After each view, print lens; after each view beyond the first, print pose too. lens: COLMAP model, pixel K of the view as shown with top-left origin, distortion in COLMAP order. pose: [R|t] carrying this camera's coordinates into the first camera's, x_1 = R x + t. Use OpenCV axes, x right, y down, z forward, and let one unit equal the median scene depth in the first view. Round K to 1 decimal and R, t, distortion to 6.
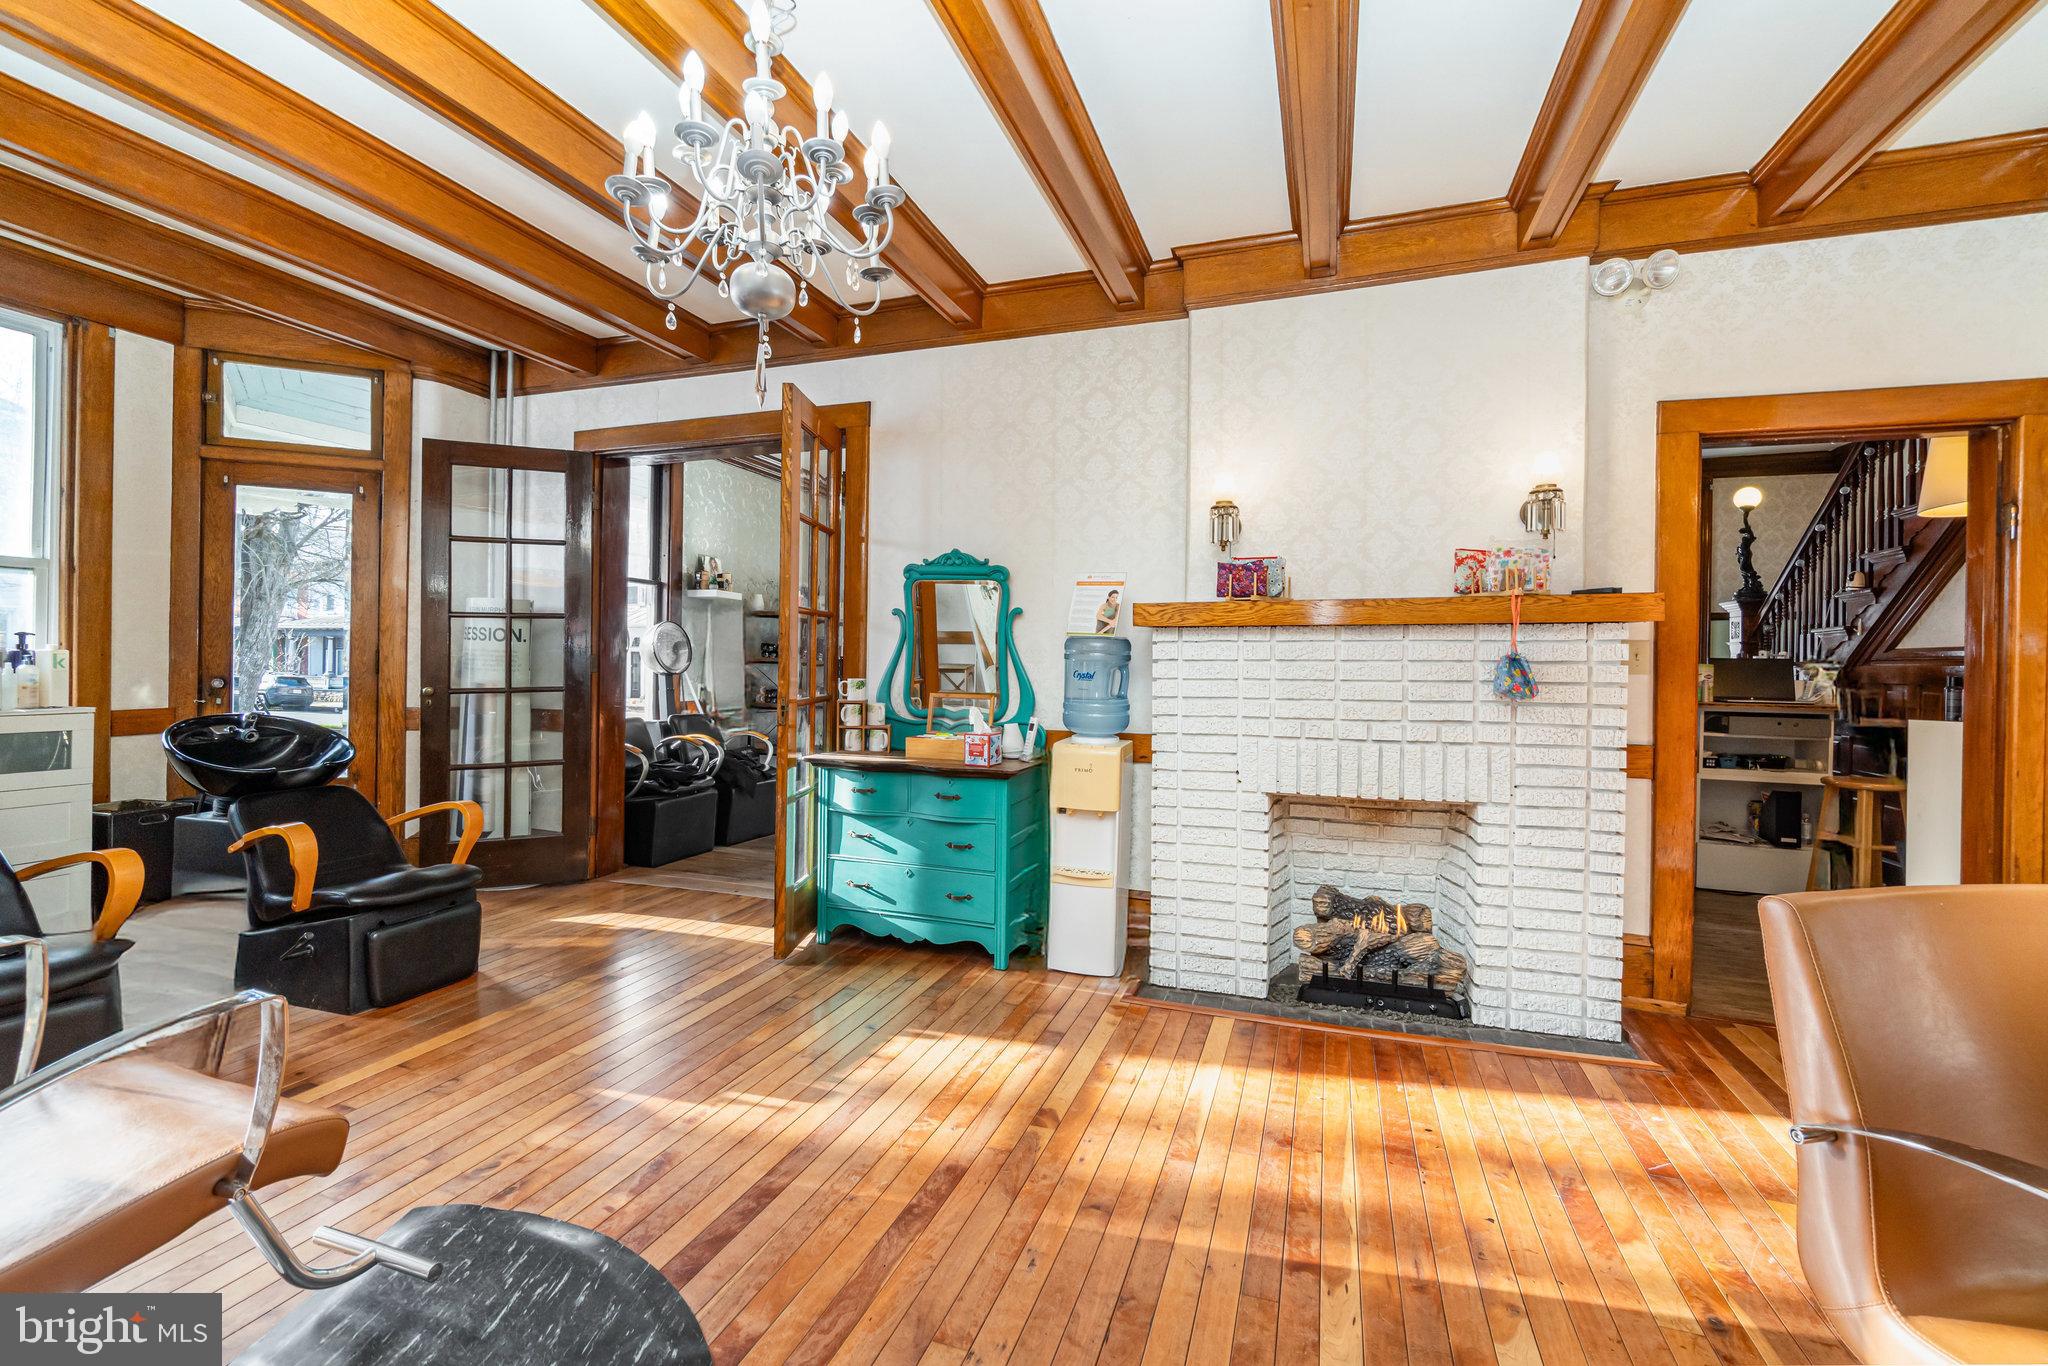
lens RADIAL K [[894.0, 0, 1022.5], [0, 894.0, 665.9], [0, 0, 1]] dist [-0.001893, 0.000276]
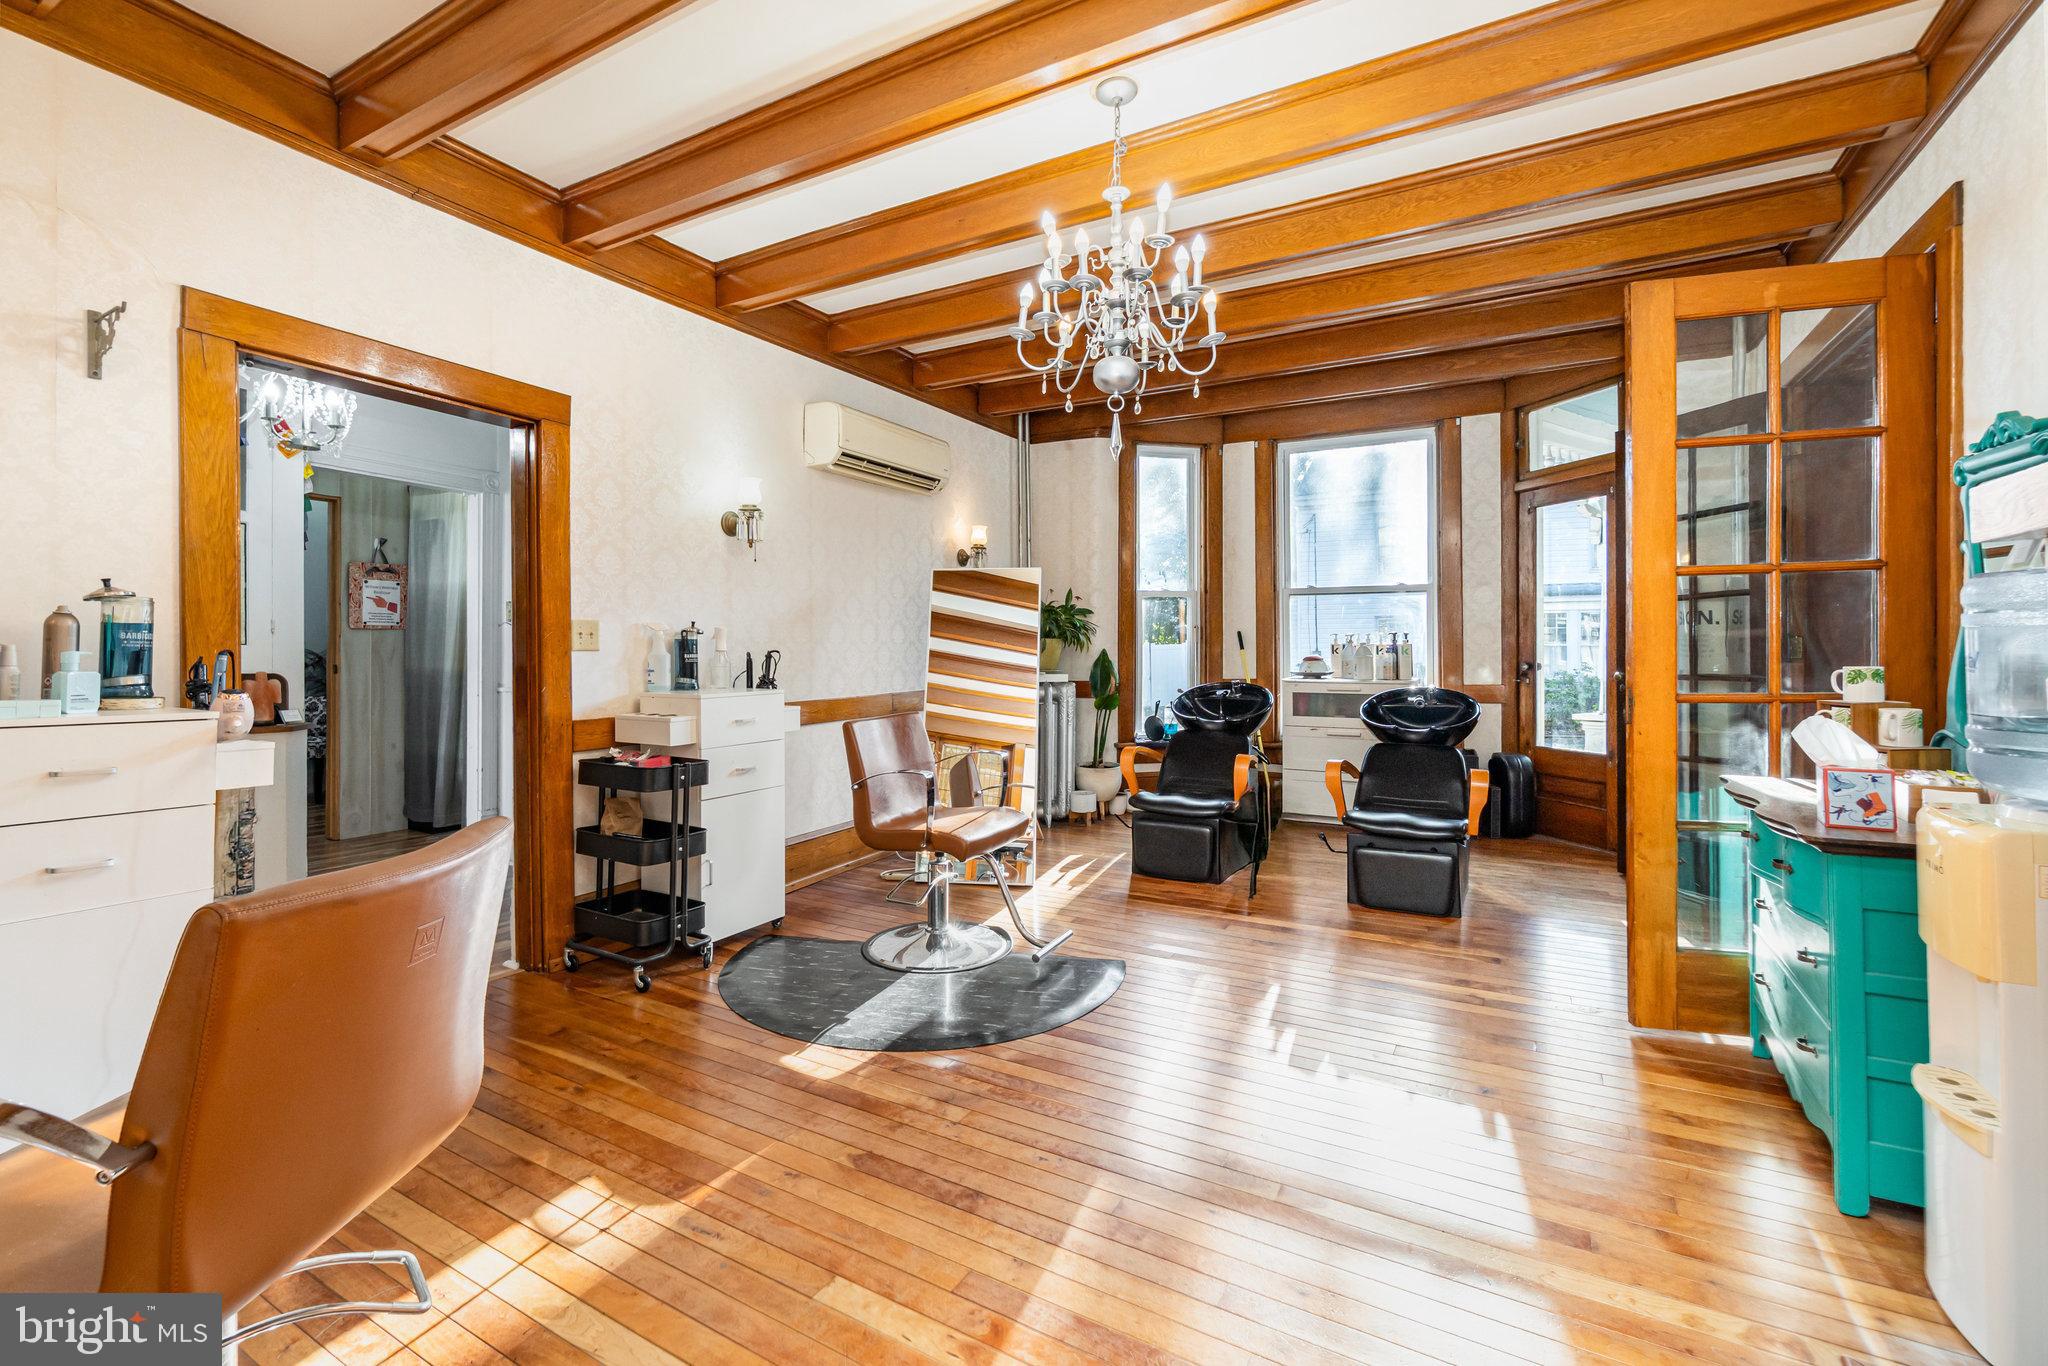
lens RADIAL K [[894.0, 0, 979.4], [0, 894.0, 654.8], [0, 0, 1]] dist [-0.001893, 0.000276]
pose [[-0.196088, -0.005427, -0.980571, 0.508510], [-0.003751, 0.999982, -0.004784, 0.011095], [0.980579, 0.002740, -0.196105, 0.502079]]
